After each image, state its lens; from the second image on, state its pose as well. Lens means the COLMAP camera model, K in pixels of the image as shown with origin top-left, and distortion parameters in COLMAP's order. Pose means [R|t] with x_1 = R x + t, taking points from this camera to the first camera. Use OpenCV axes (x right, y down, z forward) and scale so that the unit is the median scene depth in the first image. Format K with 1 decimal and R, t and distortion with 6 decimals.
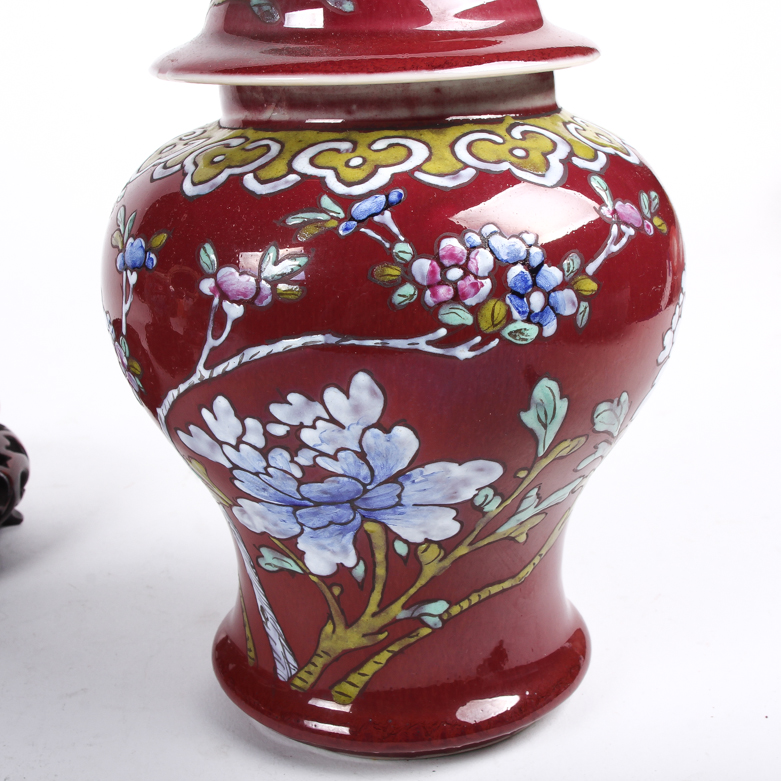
lens RADIAL K [[1349.5, 0, 389.2], [0, 1349.5, 389.2], [0, 0, 1]] dist [-0.096136, 0.000000]
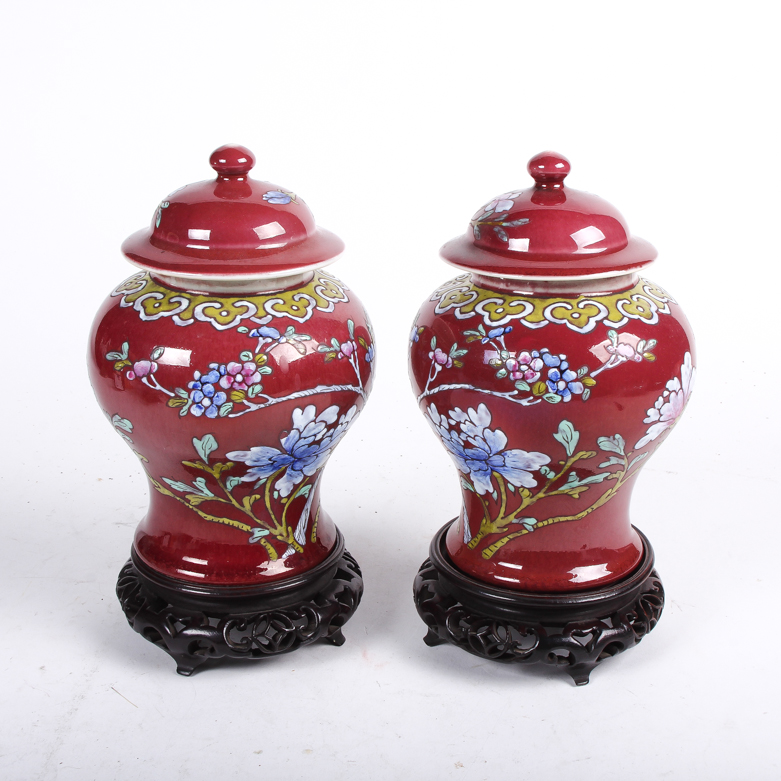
lens RADIAL K [[1349.5, 0, 394.0], [0, 1349.5, 383.6], [0, 0, 1]] dist [-0.096136, 0.000000]
pose [[0.891691, 0.164366, -0.421748, 0.771526], [-0.157274, 0.986194, 0.051825, -0.135051], [0.424444, 0.020118, 0.905231, -1.086349]]
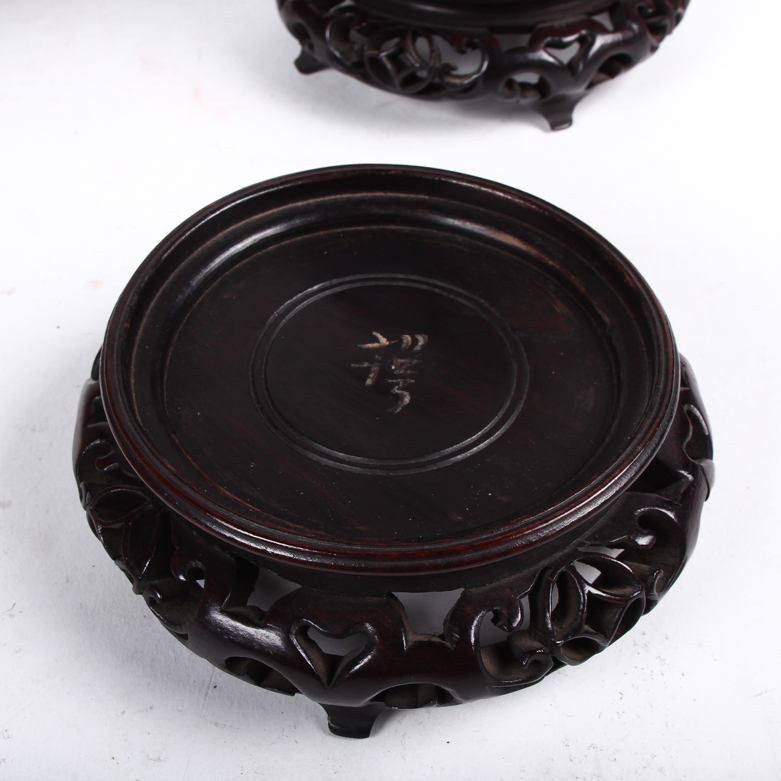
lens RADIAL K [[1349.5, 0, 392.6], [0, 1349.5, 386.9], [0, 0, 1]] dist [-0.096136, 0.000000]
pose [[0.920480, 0.275158, -0.277497, 0.461421], [-0.112871, 0.867024, 0.485314, 0.029509], [0.374135, -0.415401, 0.829135, -0.145229]]
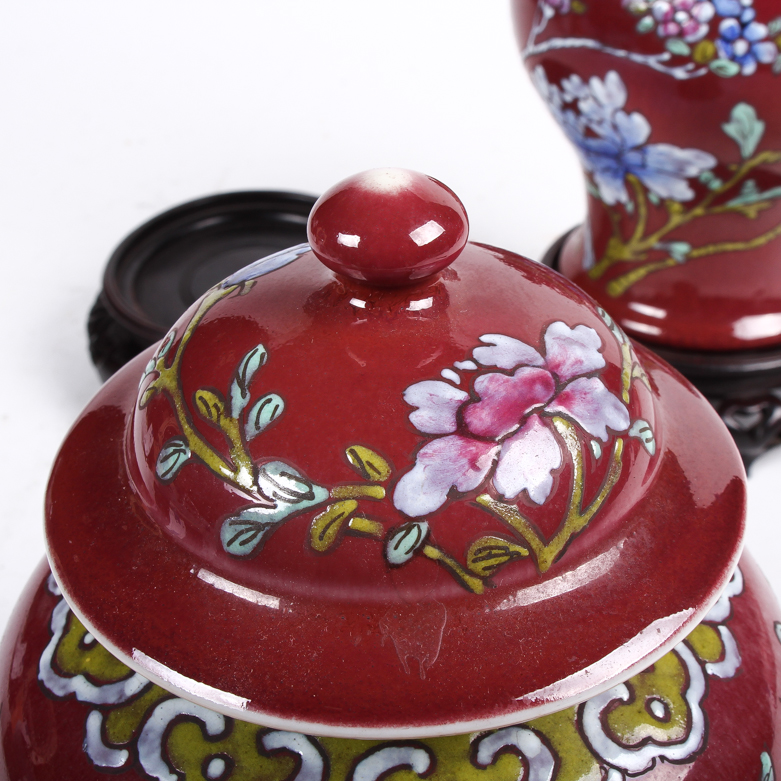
lens RADIAL K [[1349.5, 0, 397.2], [0, 1349.5, 390.4], [0, 0, 1]] dist [-0.096136, 0.000000]
pose [[0.828970, 0.317212, -0.460636, 0.537208], [-0.160583, 0.923918, 0.347258, -0.152366], [0.535745, -0.213896, 0.816839, -0.361008]]
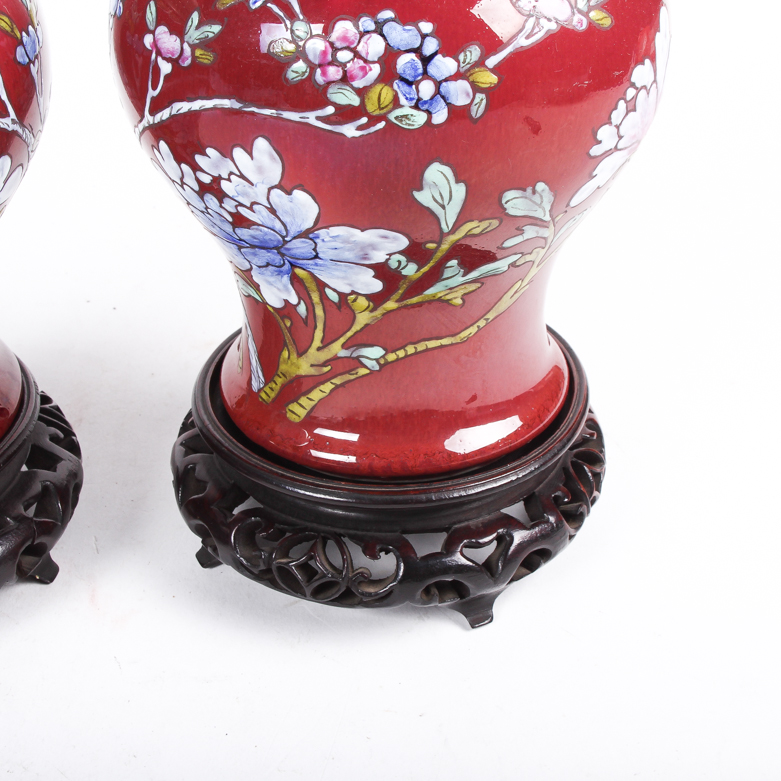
lens RADIAL K [[1349.5, 0, 395.7], [0, 1349.5, 391.6], [0, 0, 1]] dist [-0.096136, 0.000000]
pose [[0.952308, 0.172667, -0.251586, 0.375088], [-0.105774, 0.960175, 0.258605, -0.103254], [0.286219, -0.219660, 0.932646, -0.024556]]
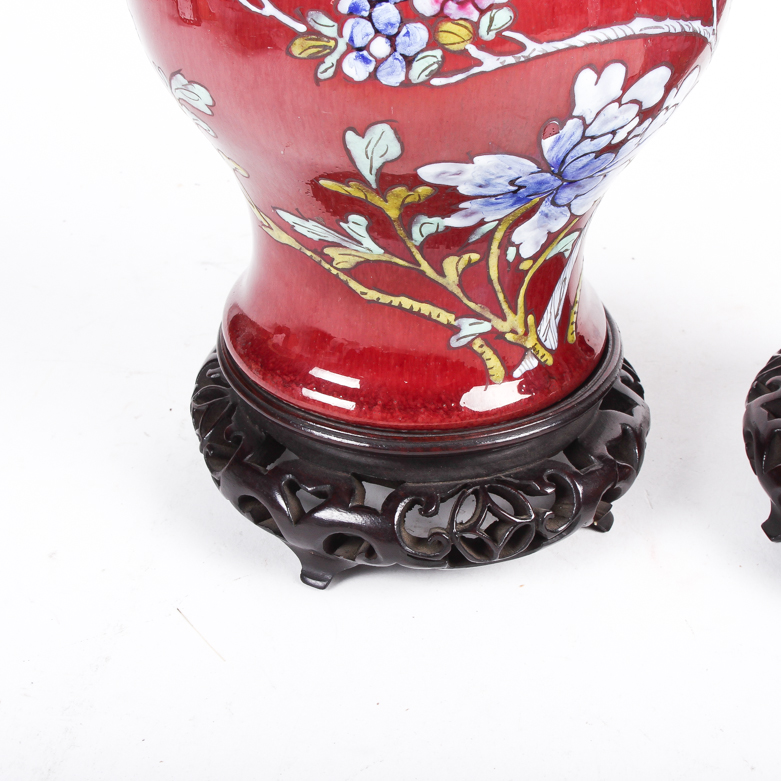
lens RADIAL K [[1349.5, 0, 391.3], [0, 1349.5, 398.1], [0, 0, 1]] dist [-0.096136, 0.000000]
pose [[0.844749, 0.303365, -0.440873, 0.081833], [-0.177053, 0.935845, 0.304706, -0.003017], [0.505026, -0.179342, 0.844266, -0.073473]]
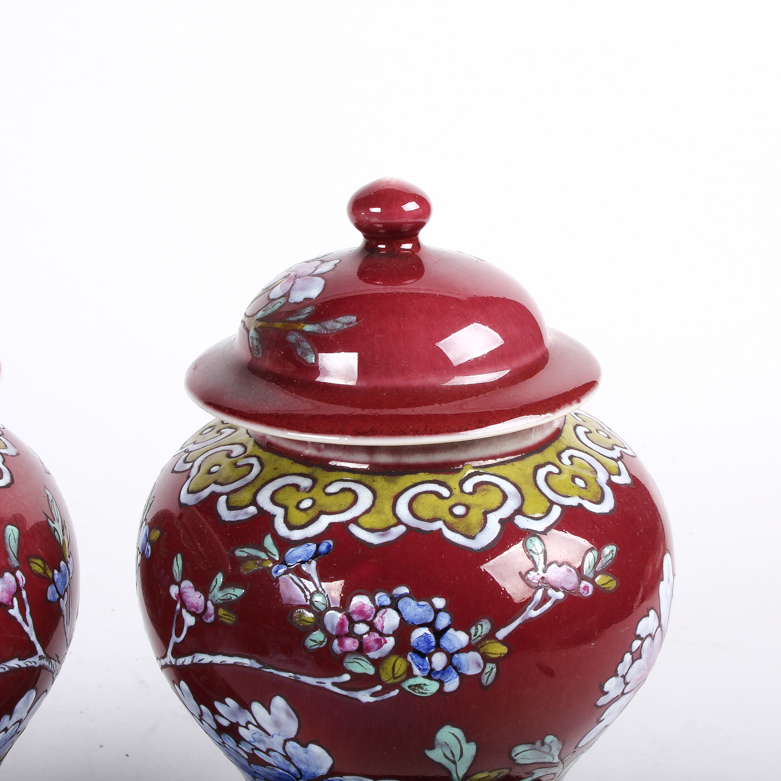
lens RADIAL K [[1349.5, 0, 393.1], [0, 1349.5, 383.2], [0, 0, 1]] dist [-0.096136, 0.000000]
pose [[0.946897, 0.120417, -0.298136, 0.357353], [-0.118299, 0.992658, 0.025209, -0.299202], [0.298983, 0.011399, 0.954190, -0.043026]]
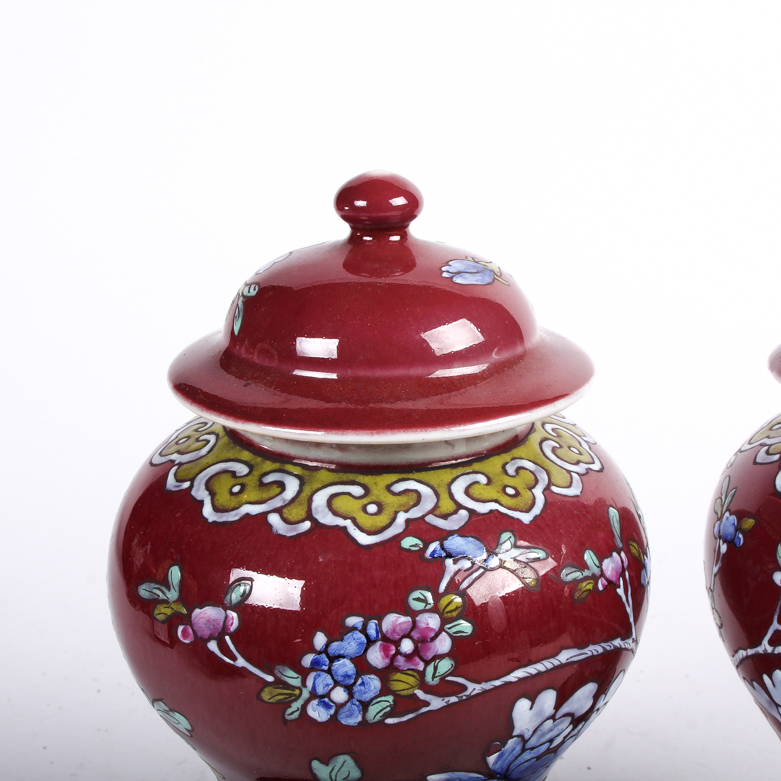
lens RADIAL K [[1349.5, 0, 387.7], [0, 1349.5, 389.1], [0, 0, 1]] dist [-0.096136, 0.000000]
pose [[0.863246, 0.128533, -0.488146, 0.111497], [-0.140580, 0.989996, 0.012070, -0.199930], [0.484814, 0.058204, 0.872679, -0.169406]]
